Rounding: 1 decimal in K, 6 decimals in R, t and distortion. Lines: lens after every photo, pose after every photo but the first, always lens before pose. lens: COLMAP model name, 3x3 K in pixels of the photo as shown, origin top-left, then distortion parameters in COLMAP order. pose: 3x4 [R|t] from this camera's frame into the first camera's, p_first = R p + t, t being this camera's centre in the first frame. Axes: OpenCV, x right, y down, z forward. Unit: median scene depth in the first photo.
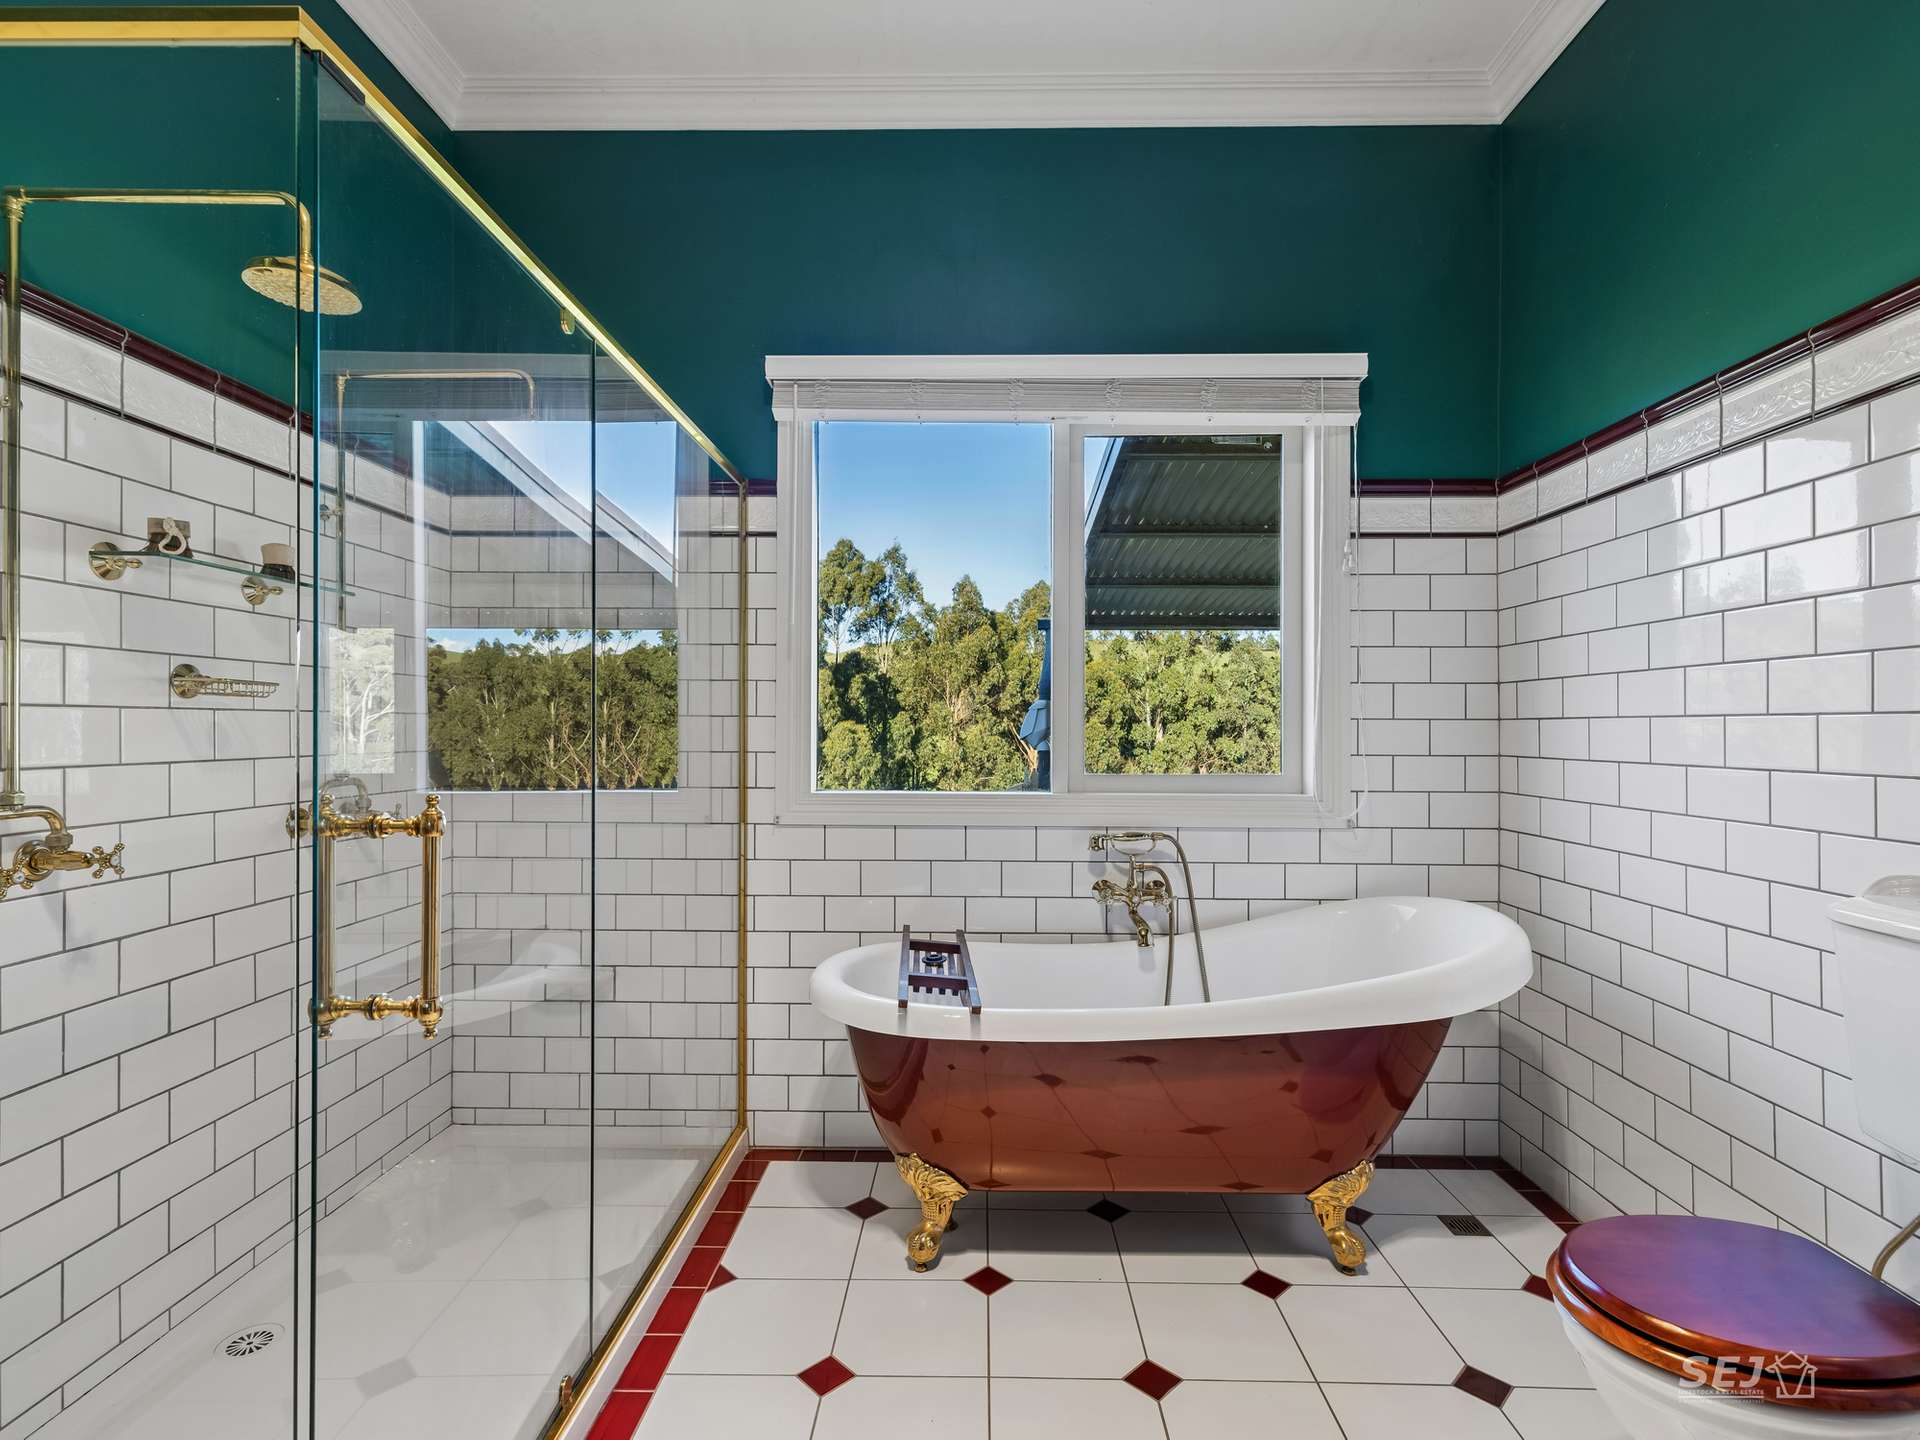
lens RADIAL K [[911.0, 0, 958.6], [0, 911.0, 729.5], [0, 0, 1]] dist [0.001064, 0.000606]
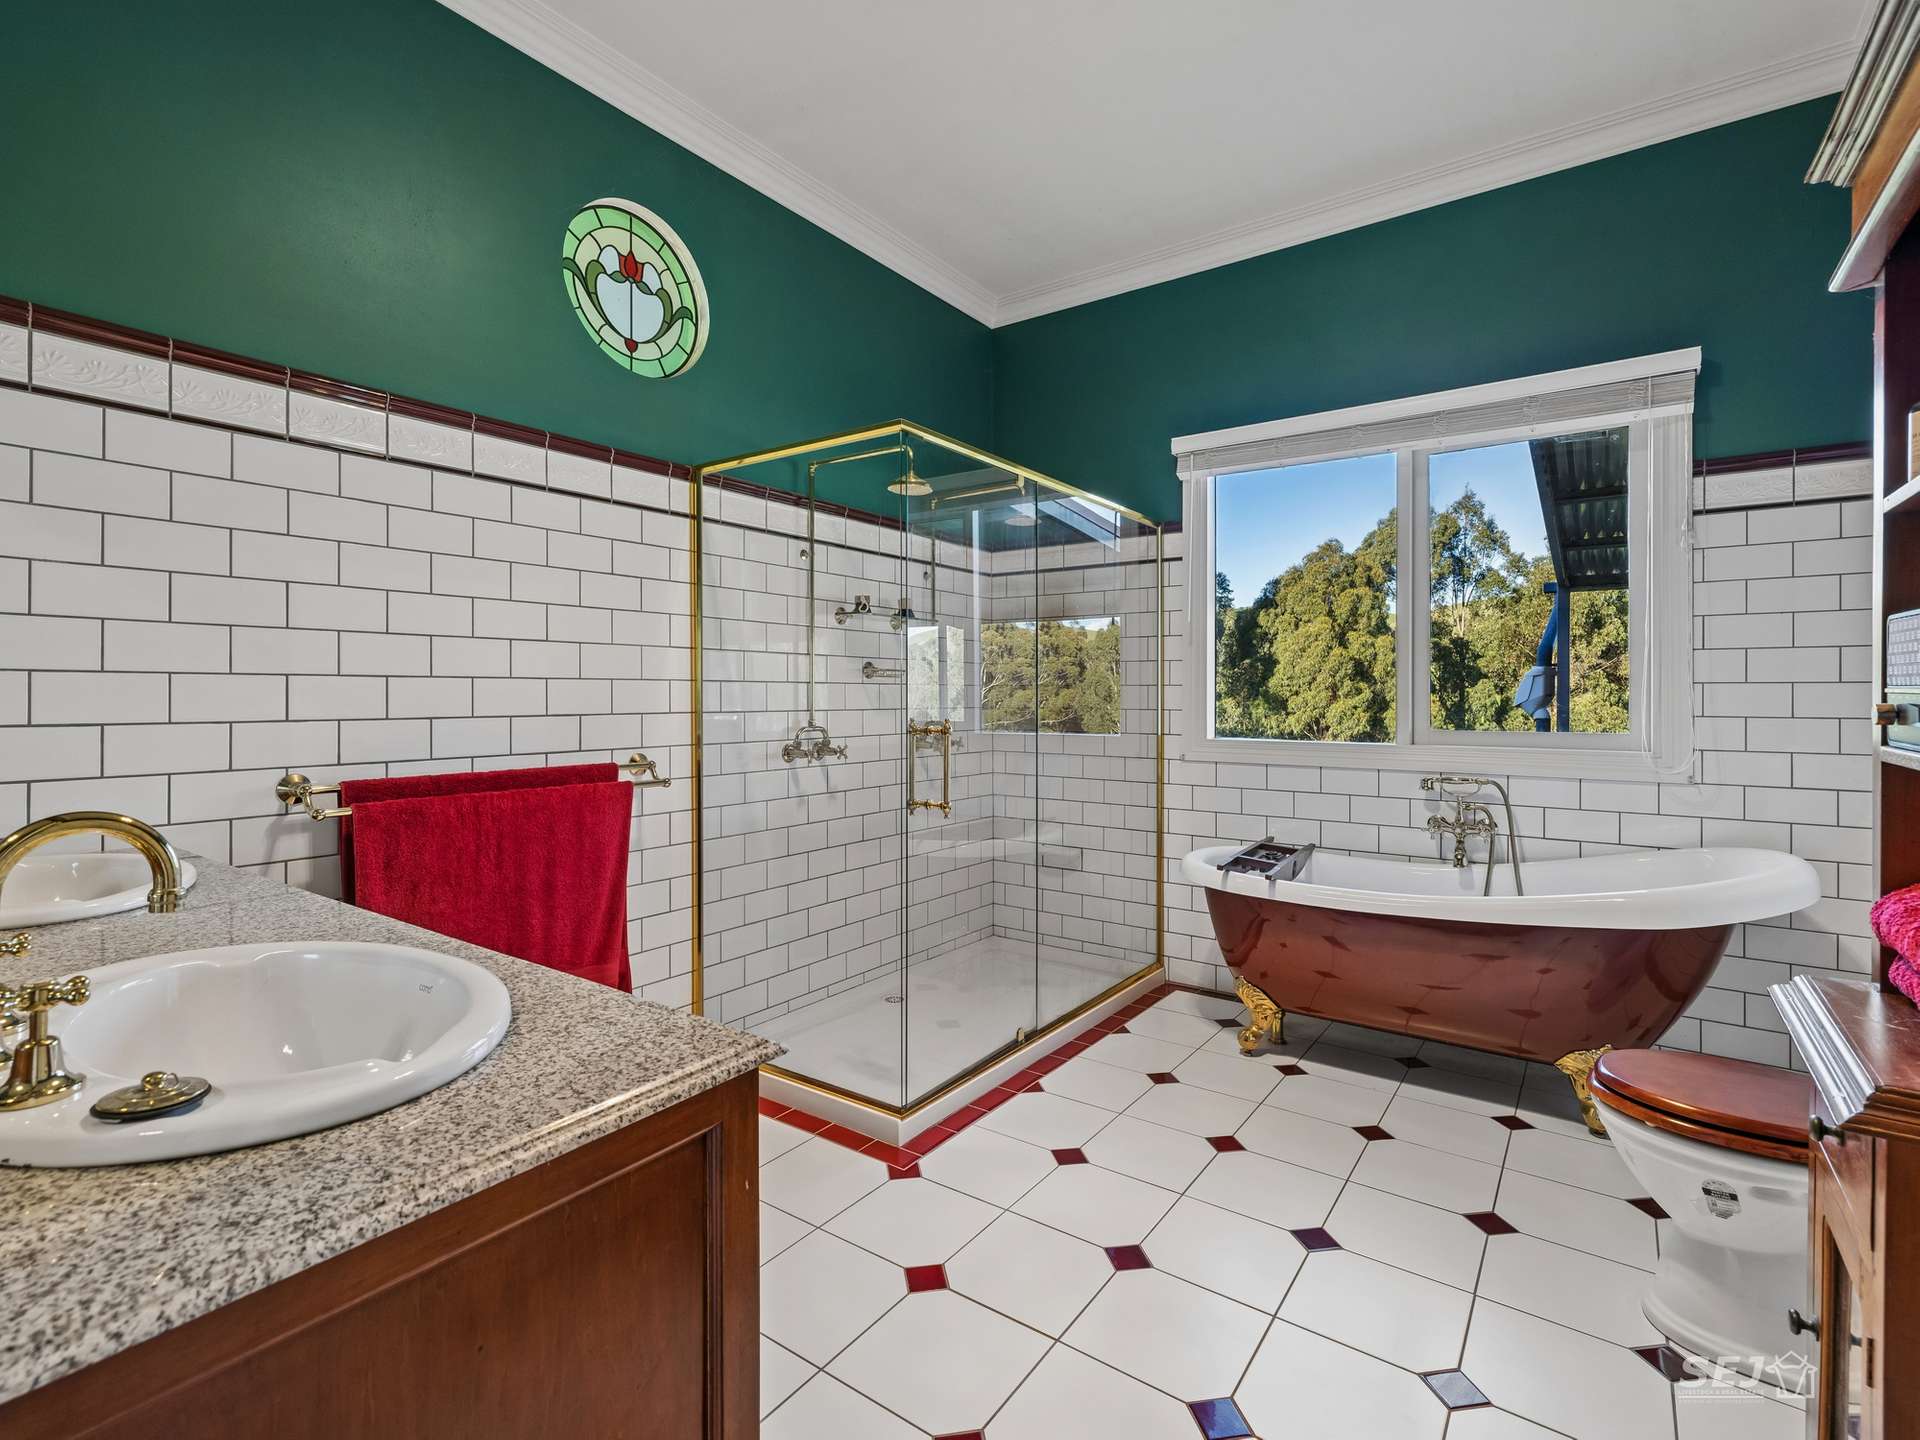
lens RADIAL K [[911.0, 0, 958.6], [0, 911.0, 729.5], [0, 0, 1]] dist [0.001064, 0.000606]
pose [[0.823356, 0.019129, -0.567203, 0.332595], [-0.000441, 0.999453, 0.033065, 0.008331], [0.567525, -0.026974, 0.822914, -0.395085]]
